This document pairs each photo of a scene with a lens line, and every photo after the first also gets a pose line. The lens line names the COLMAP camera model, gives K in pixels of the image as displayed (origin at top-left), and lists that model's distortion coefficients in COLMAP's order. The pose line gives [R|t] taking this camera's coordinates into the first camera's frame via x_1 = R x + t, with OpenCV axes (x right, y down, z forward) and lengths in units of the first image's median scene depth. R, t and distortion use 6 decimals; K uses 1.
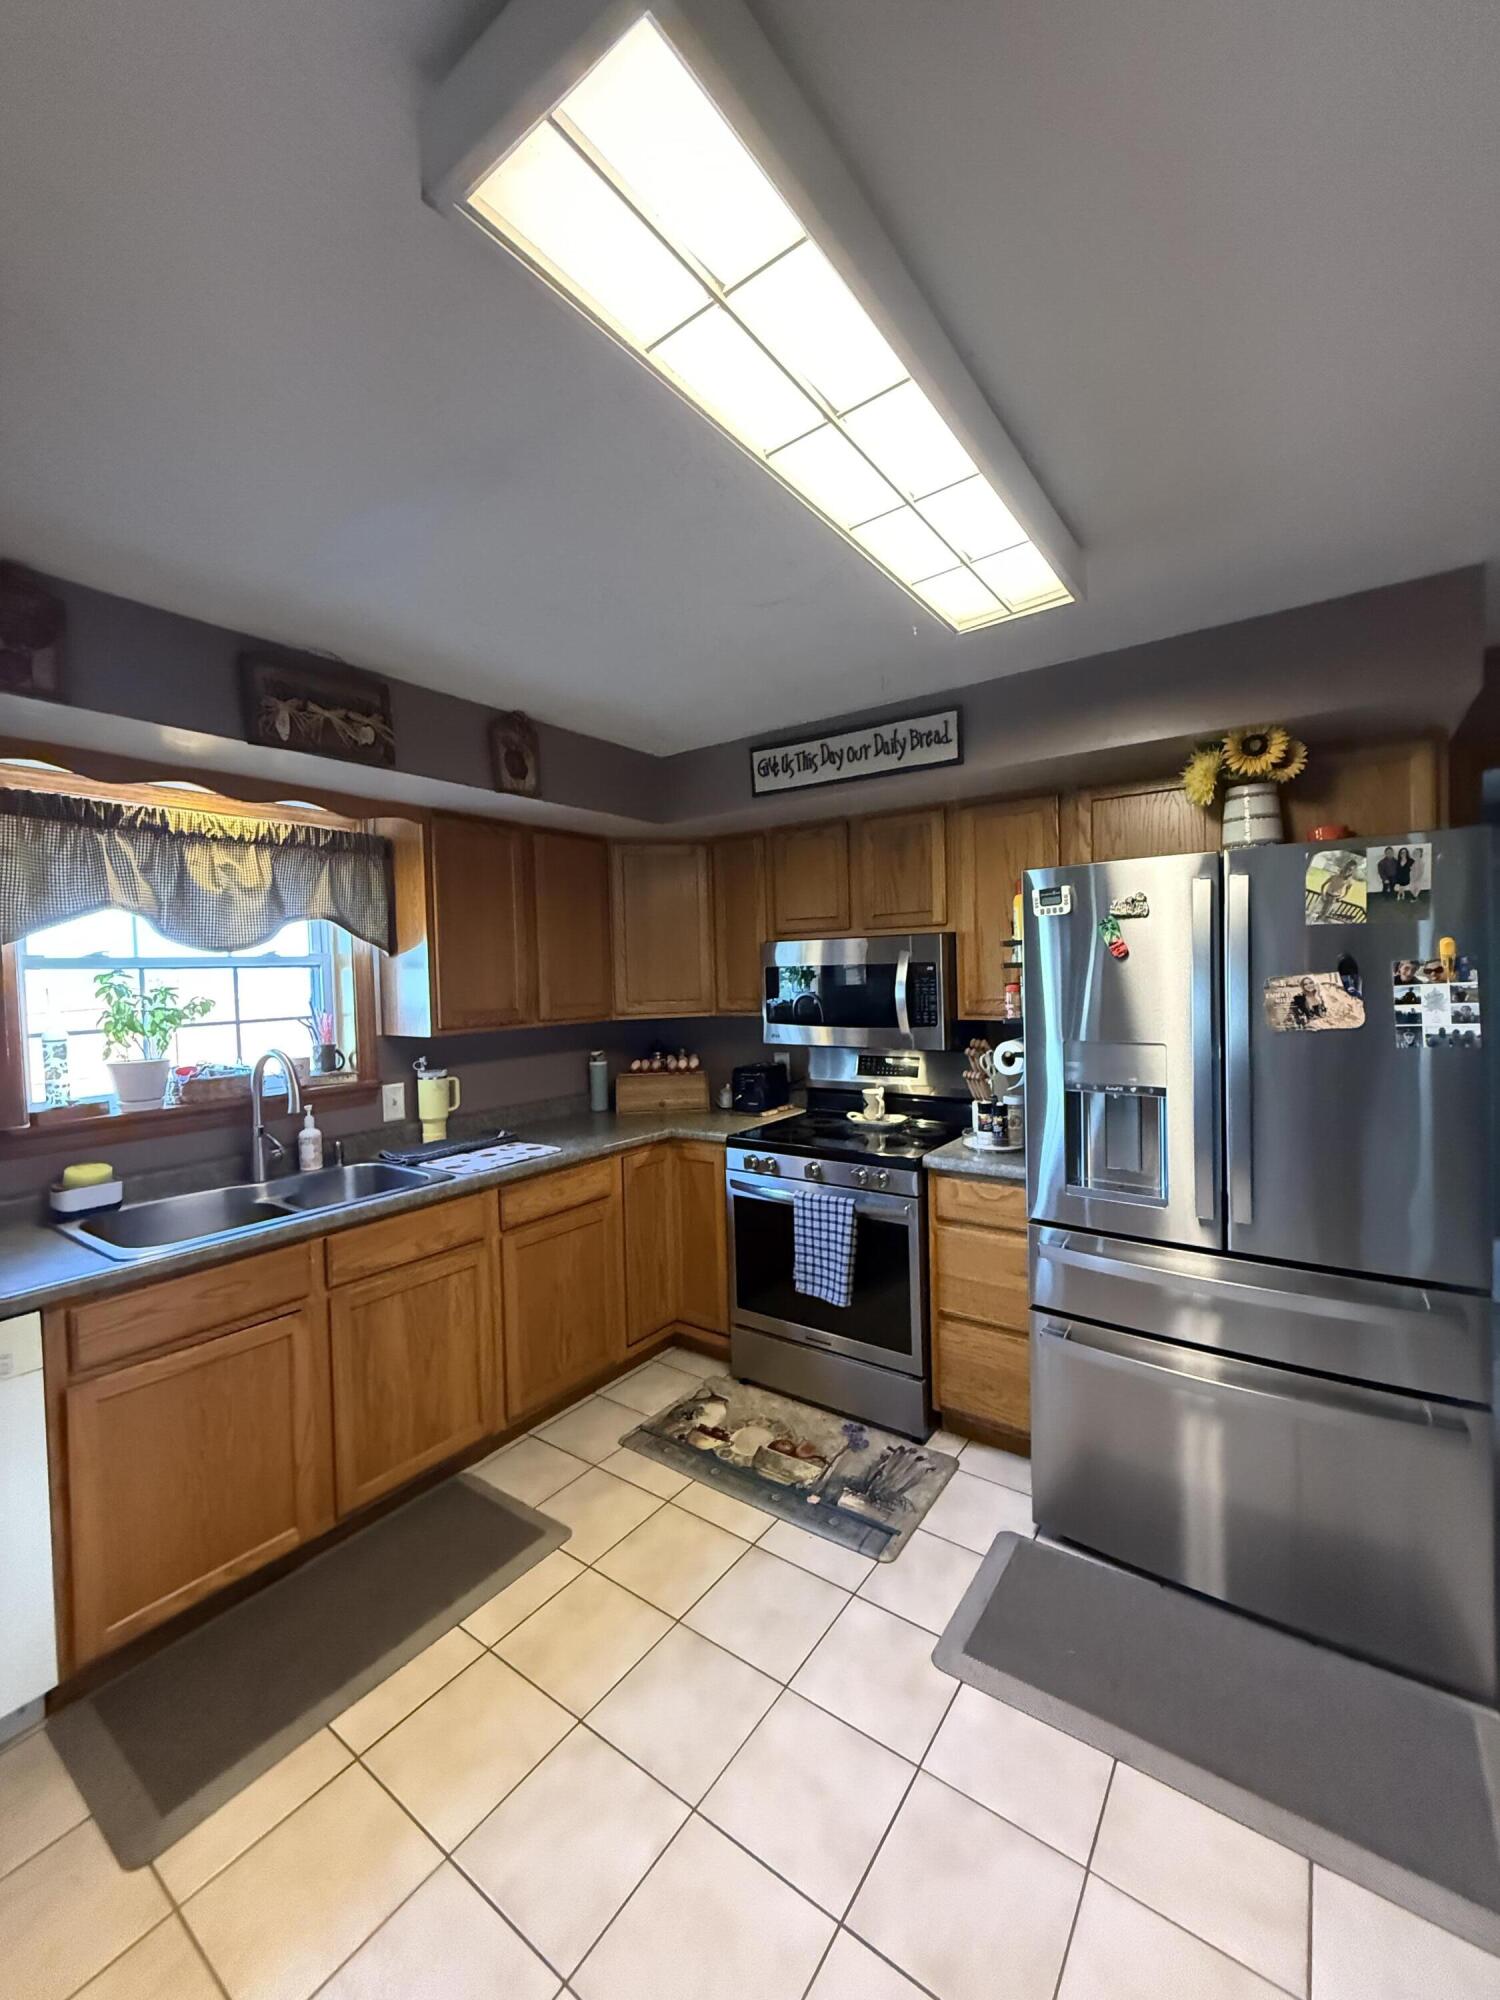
lens RADIAL K [[795.8, 0, 748.4], [0, 795.8, 993.5], [0, 0, 1]] dist [0.001249, 0.000617]
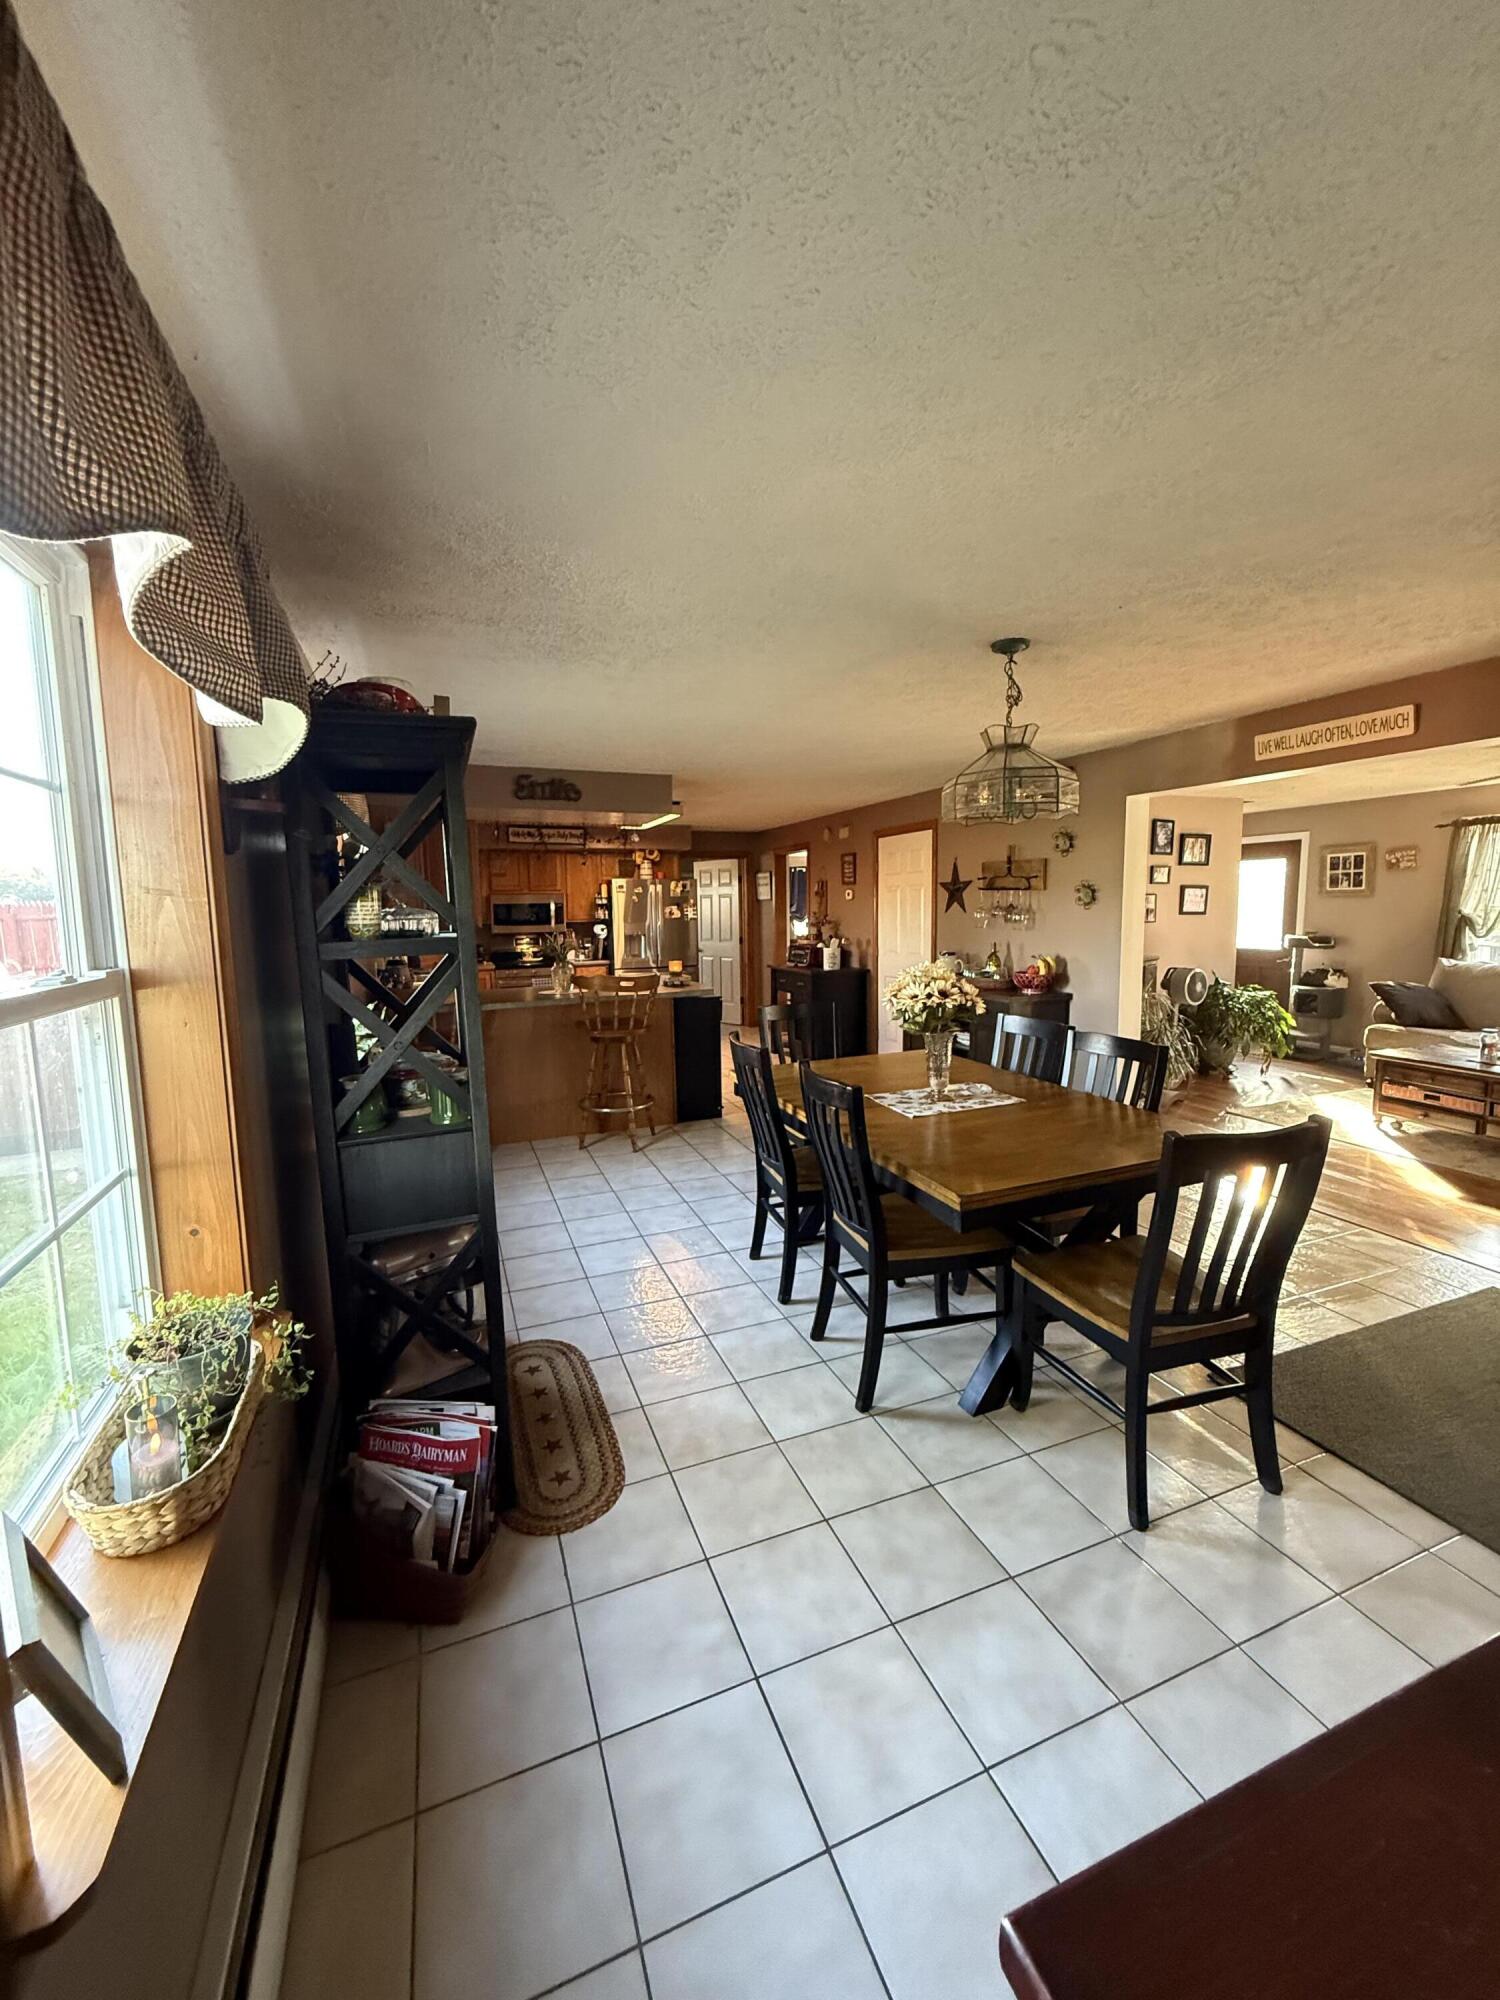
lens RADIAL K [[795.8, 0, 748.4], [0, 795.8, 993.5], [0, 0, 1]] dist [0.001249, 0.000617]
pose [[0.531428, -0.075651, 0.843719, -2.213988], [0.023849, 0.996946, 0.074368, 0.107974], [-0.846768, -0.019400, 0.531609, -1.388936]]
